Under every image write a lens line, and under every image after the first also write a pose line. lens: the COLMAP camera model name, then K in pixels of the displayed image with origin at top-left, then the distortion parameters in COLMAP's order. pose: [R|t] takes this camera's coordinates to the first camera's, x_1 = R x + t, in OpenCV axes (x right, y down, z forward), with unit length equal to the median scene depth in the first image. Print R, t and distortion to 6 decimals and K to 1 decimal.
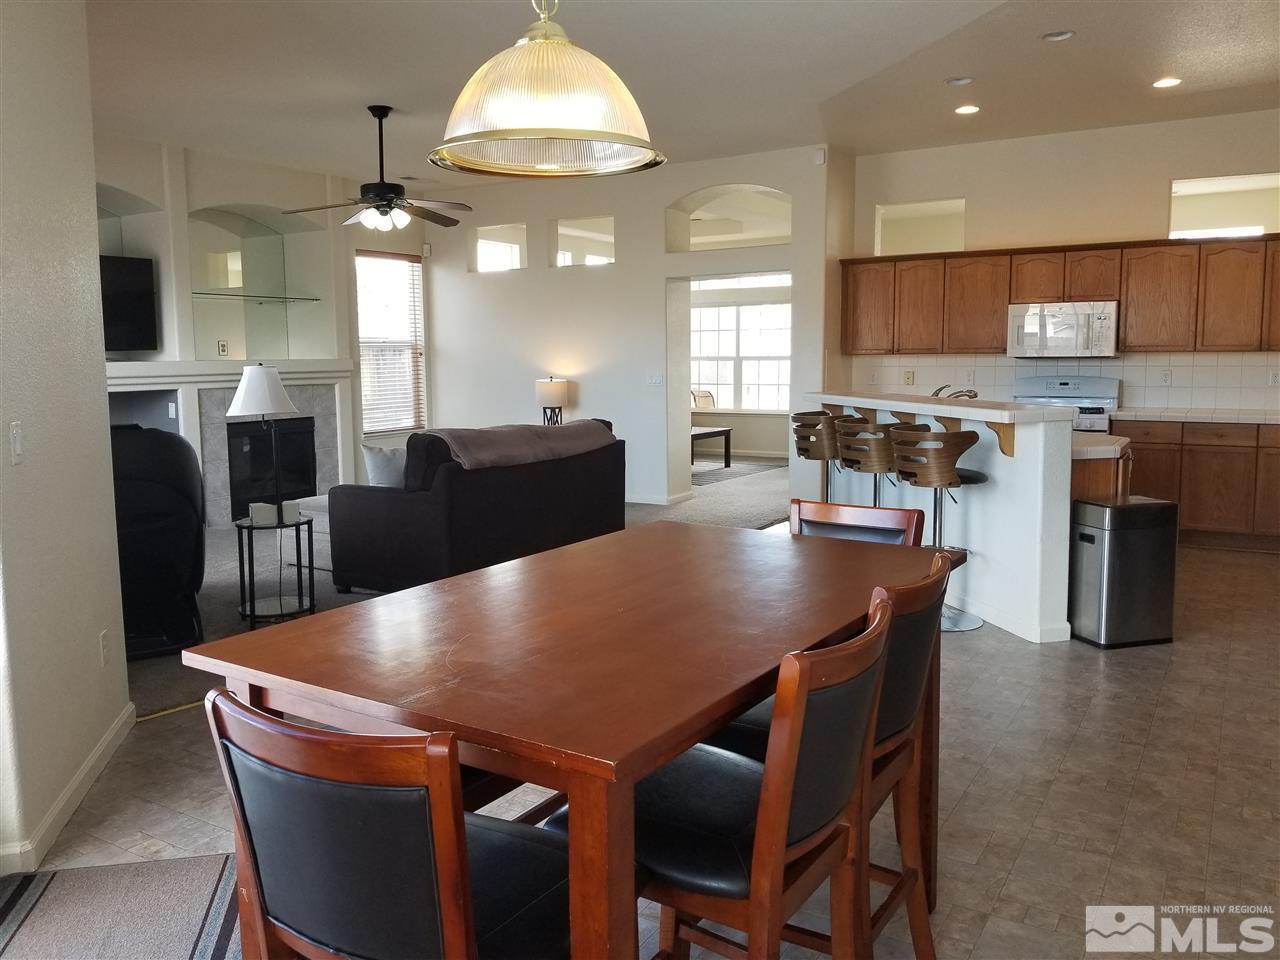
lens RADIAL K [[1015.7, 0, 663.8], [0, 1015.7, 464.4], [0, 0, 1]] dist [0.060501, -0.076169]
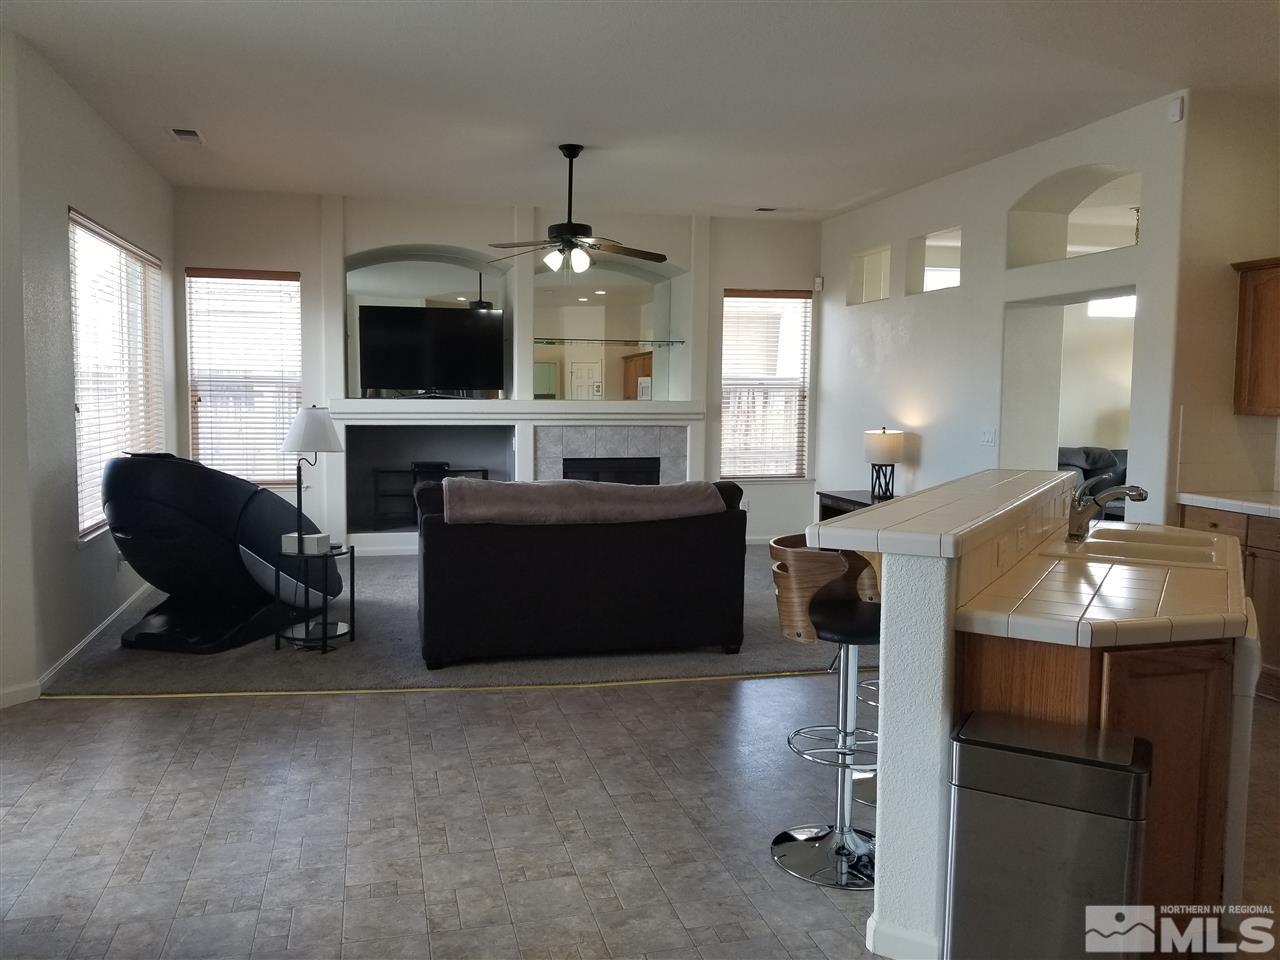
lens RADIAL K [[1015.7, 0, 625.1], [0, 1015.7, 474.9], [0, 0, 1]] dist [0.060501, -0.076169]
pose [[0.703428, 0.077252, -0.706556, 0.400693], [-0.094136, 0.995445, 0.015120, -0.048328], [0.704505, 0.055877, 0.707496, 0.311673]]
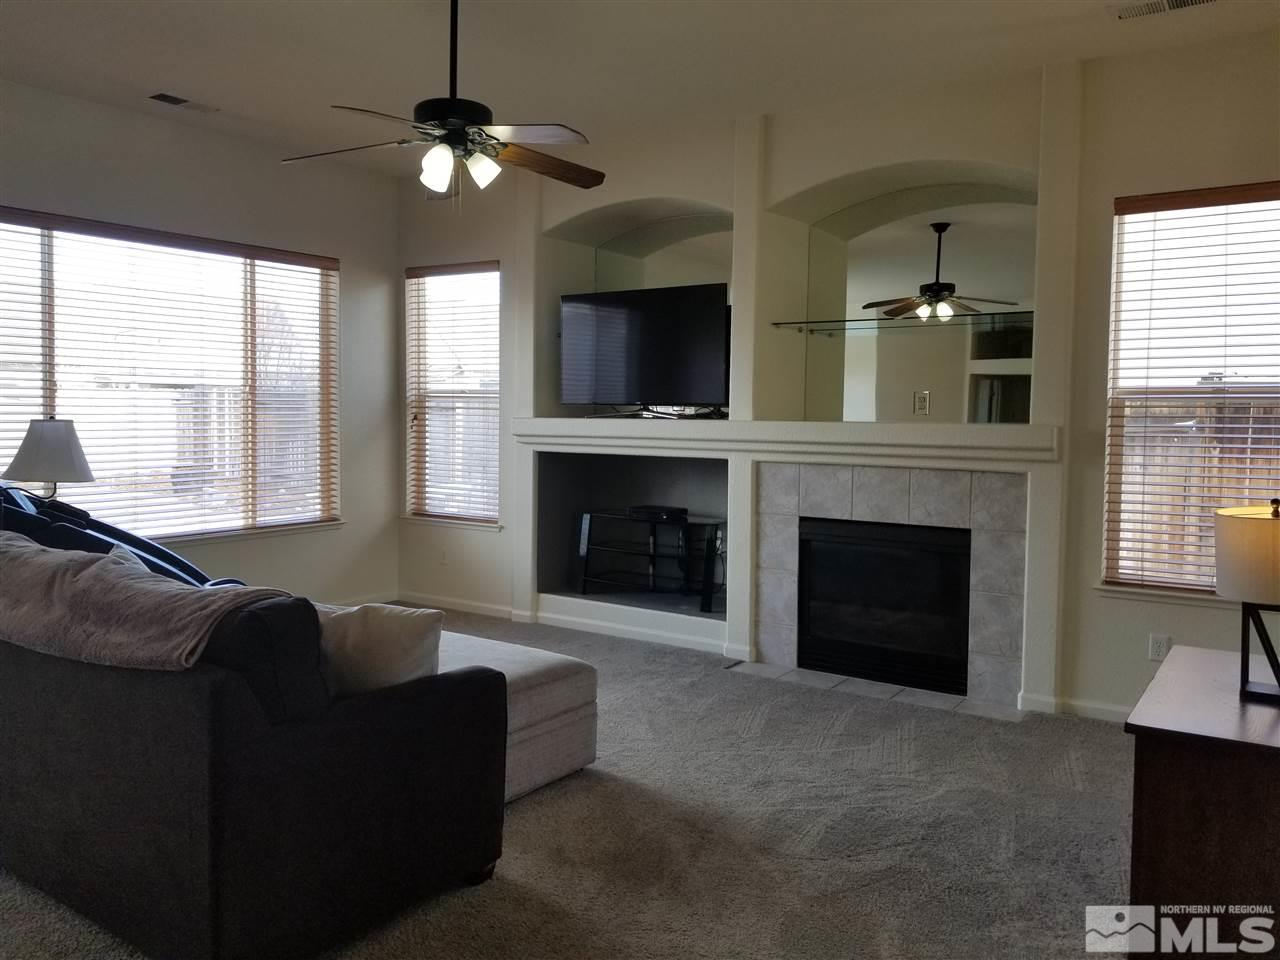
lens RADIAL K [[1015.7, 0, 635.6], [0, 1015.7, 469.7], [0, 0, 1]] dist [0.060501, -0.076169]
pose [[-0.071856, 0.065385, -0.995270, 0.242952], [-0.121816, 0.989804, 0.073821, -0.112428], [0.989948, 0.126544, -0.063159, 0.997530]]
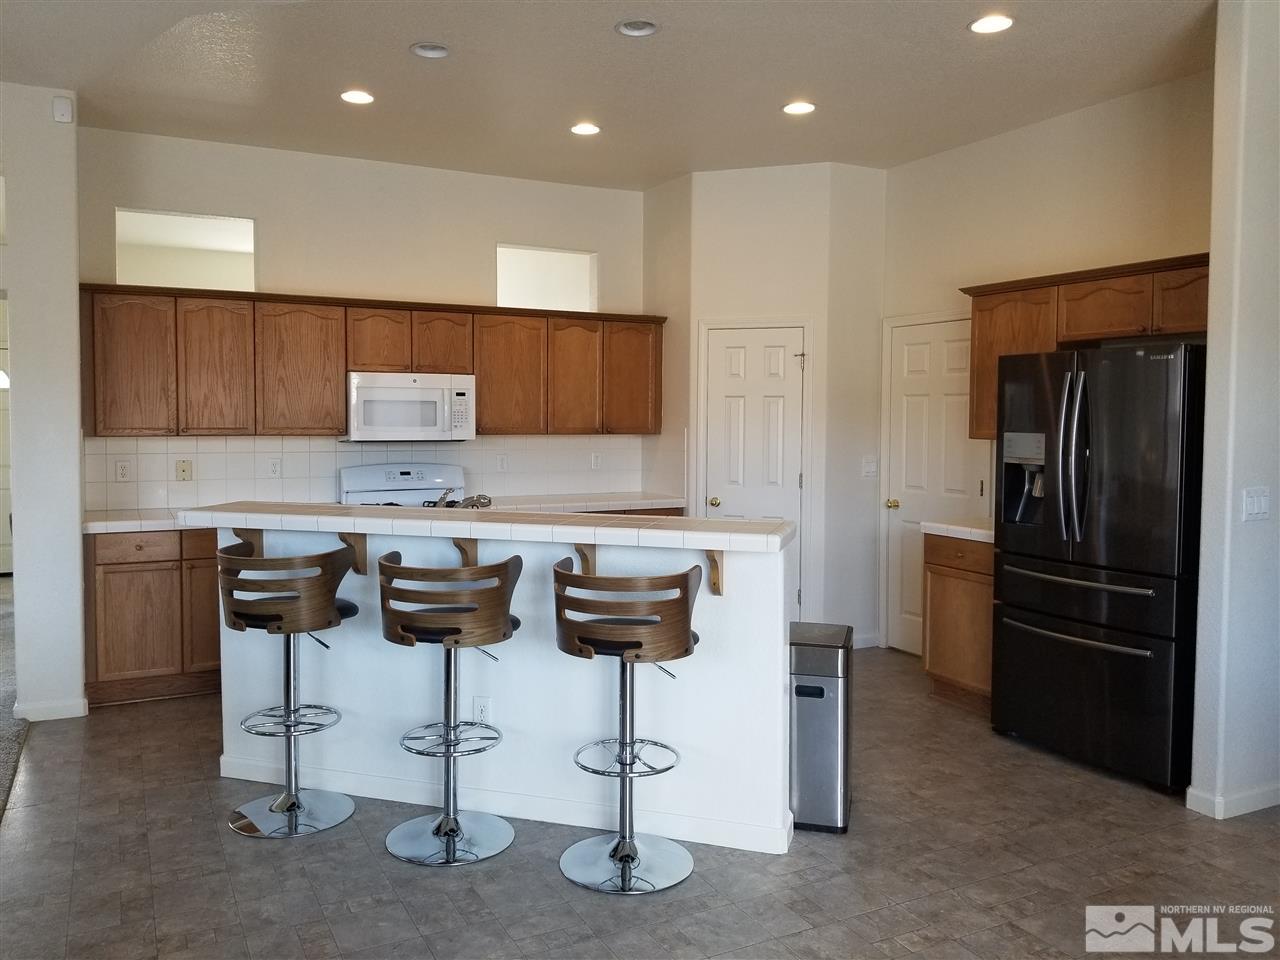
lens RADIAL K [[1015.7, 0, 629.0], [0, 1015.7, 425.6], [0, 0, 1]] dist [0.060501, -0.076169]
pose [[0.520828, -0.001624, 0.853660, -0.195511], [0.081270, 0.995551, -0.047690, -0.063849], [-0.849784, 0.094215, 0.518643, 0.437818]]
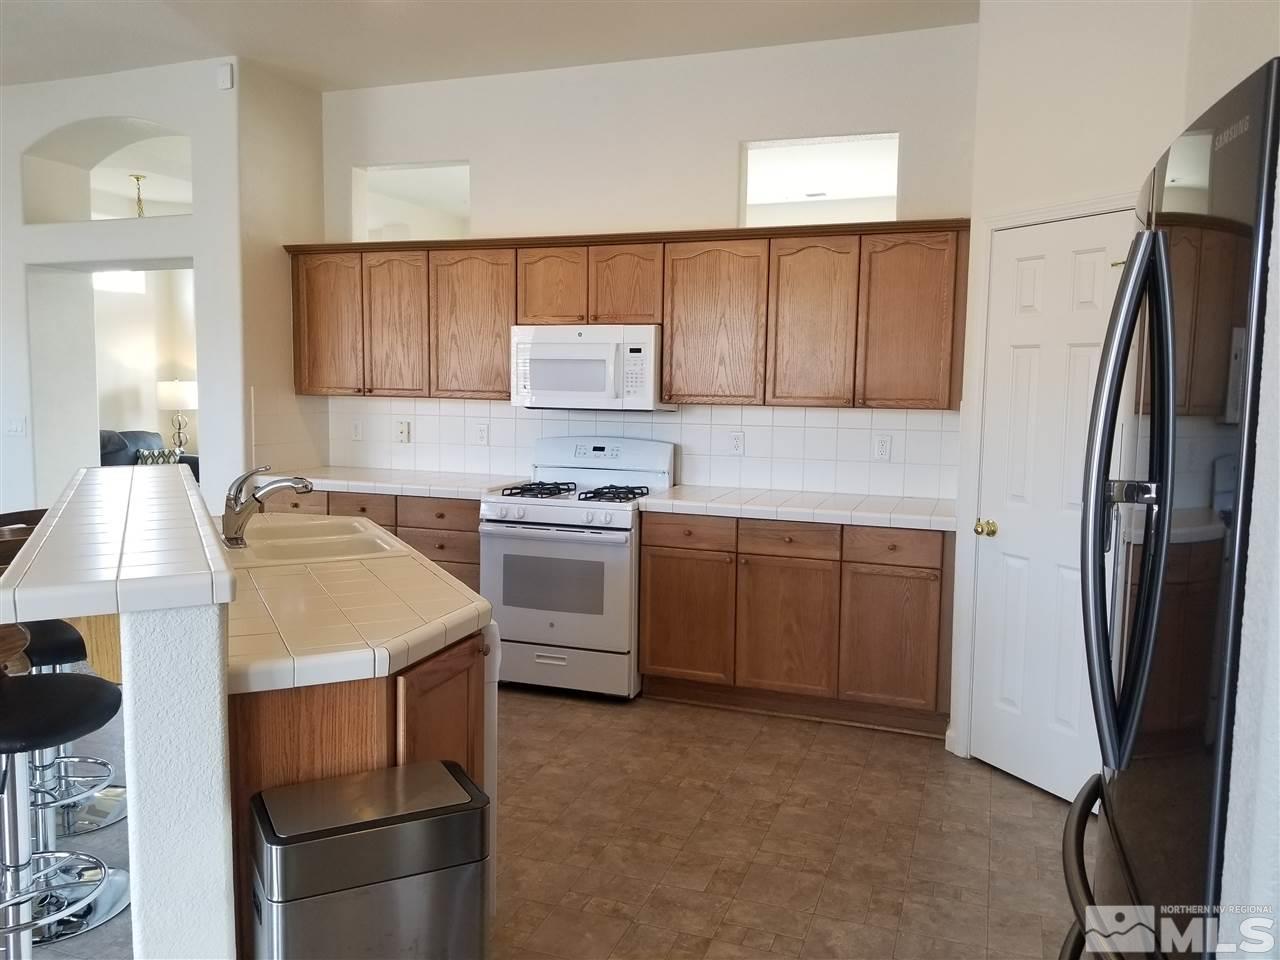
lens RADIAL K [[1015.7, 0, 646.8], [0, 1015.7, 479.8], [0, 0, 1]] dist [0.060501, -0.076169]
pose [[0.986086, 0.004942, 0.166162, 0.313601], [-0.003593, 0.999958, -0.008417, -0.053679], [-0.166196, 0.007703, 0.986063, 0.355211]]
